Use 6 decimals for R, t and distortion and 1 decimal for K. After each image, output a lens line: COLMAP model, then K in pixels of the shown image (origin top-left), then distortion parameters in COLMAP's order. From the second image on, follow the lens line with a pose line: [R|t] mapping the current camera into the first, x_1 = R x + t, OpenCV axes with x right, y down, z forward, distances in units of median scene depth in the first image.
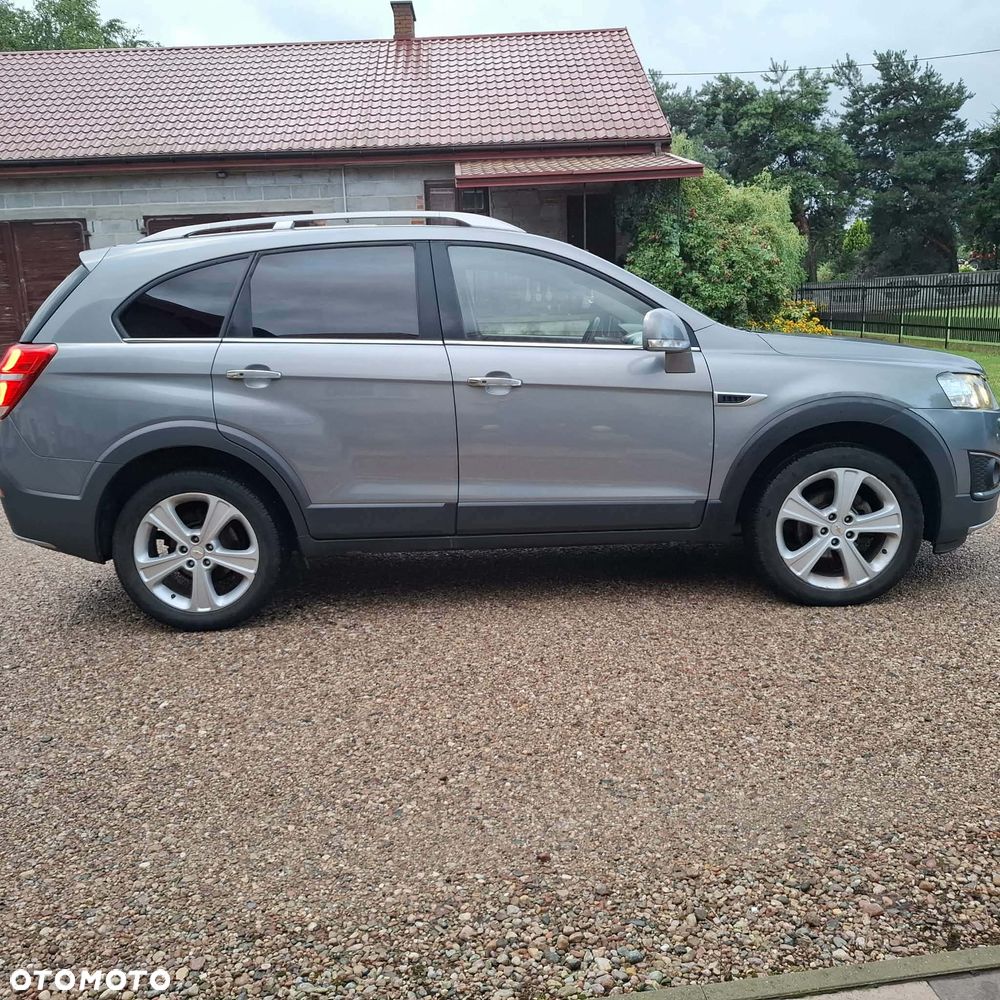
lens RADIAL K [[911.3, 0, 502.5], [0, 911.3, 481.2], [0, 0, 1]] dist [0.098502, -0.121561]
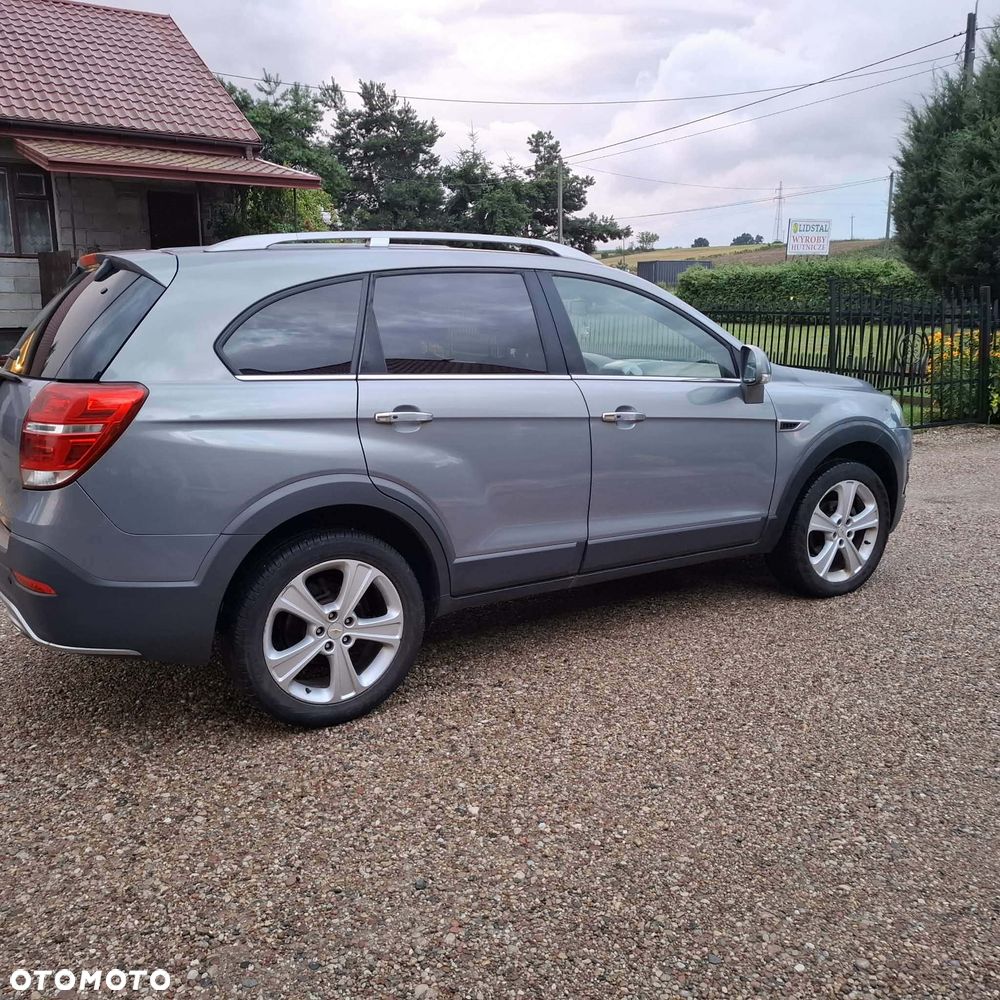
lens RADIAL K [[902.5, 0, 494.3], [0, 902.5, 503.0], [0, 0, 1]] dist [0.111726, -0.148612]
pose [[0.854275, -0.077403, 0.514027, -0.619787], [0.068587, 0.996990, 0.036141, -0.057264], [-0.515277, 0.004381, 0.857013, 0.212848]]
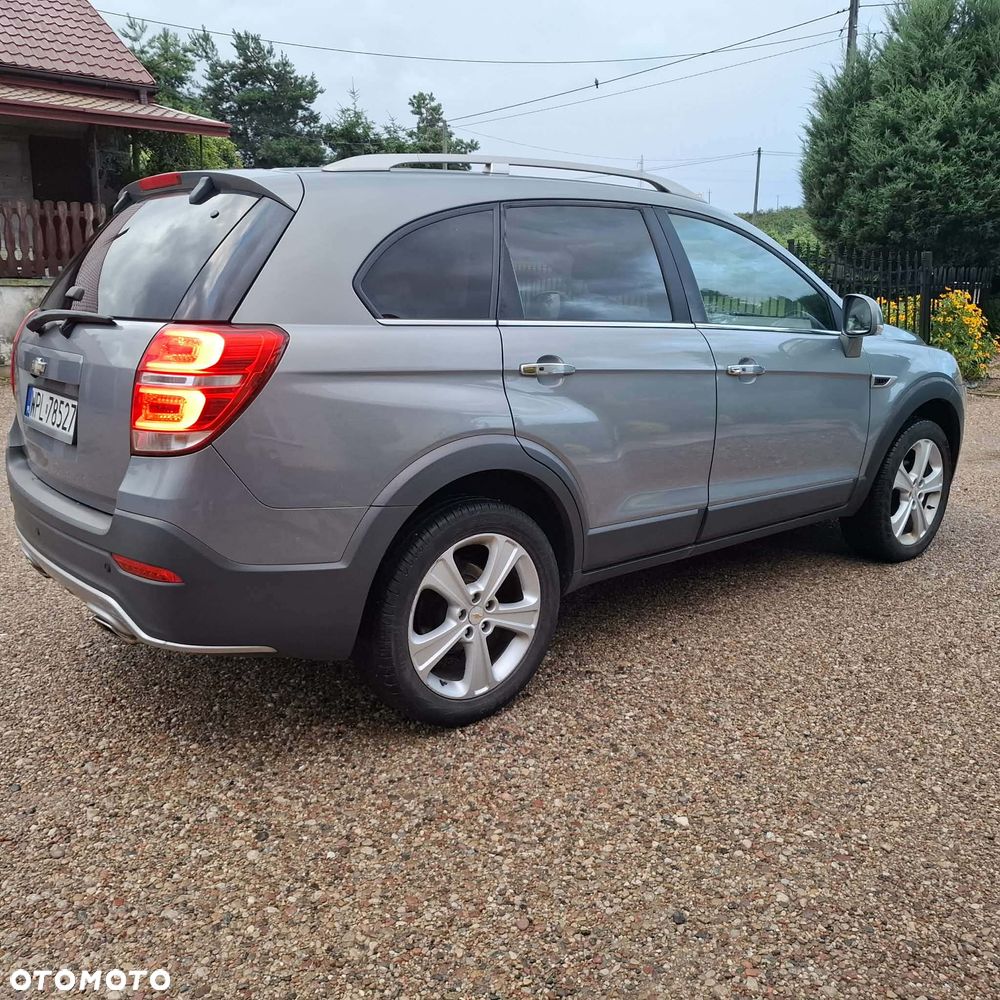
lens RADIAL K [[911.4, 0, 490.0], [0, 911.4, 487.8], [0, 0, 1]] dist [0.119934, -0.170274]
pose [[0.779784, -0.099637, 0.618069, -0.748346], [0.078746, 0.995023, 0.061055, -0.065367], [-0.621076, 0.001060, 0.783749, 0.419505]]
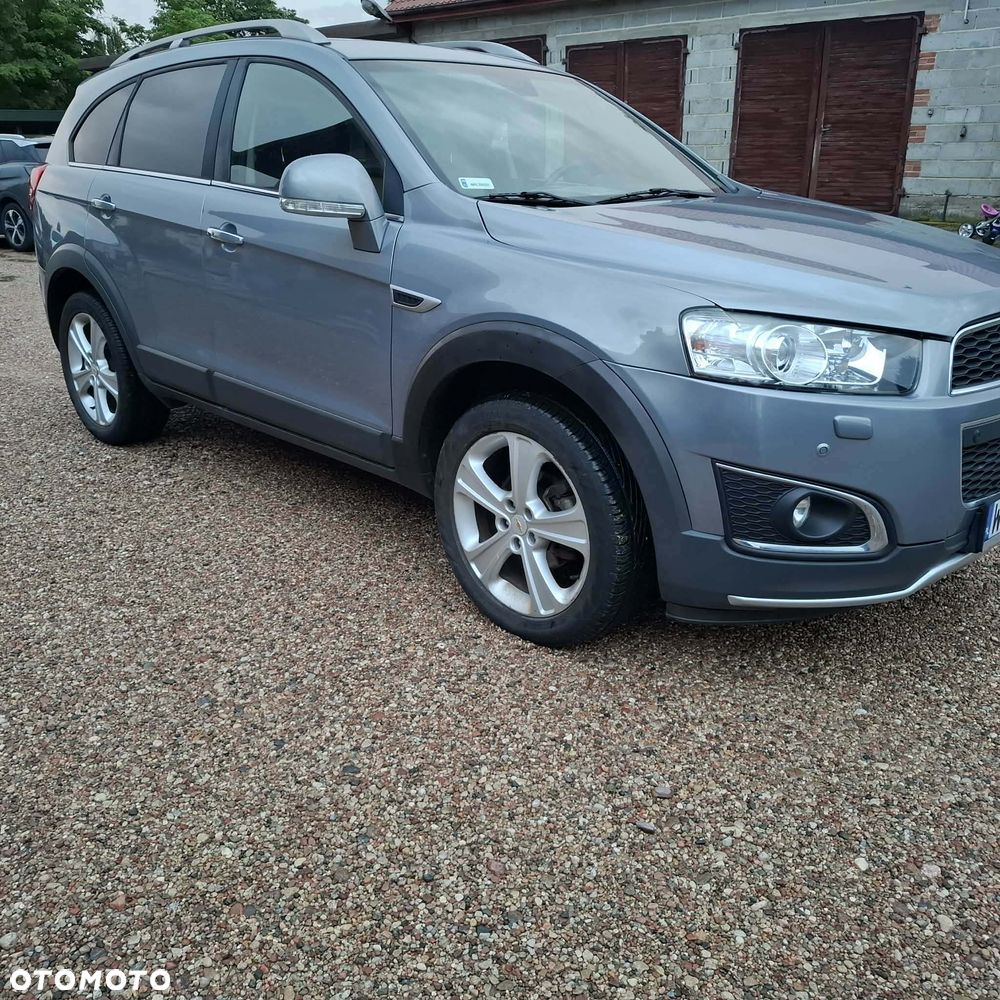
lens RADIAL K [[909.8, 0, 479.8], [0, 909.8, 489.2], [0, 0, 1]] dist [0.110832, -0.143390]
pose [[0.713697, 0.274055, -0.644617, 0.737543], [-0.152158, 0.958965, 0.239235, -0.119442], [0.683729, -0.072657, 0.726110, 0.504775]]
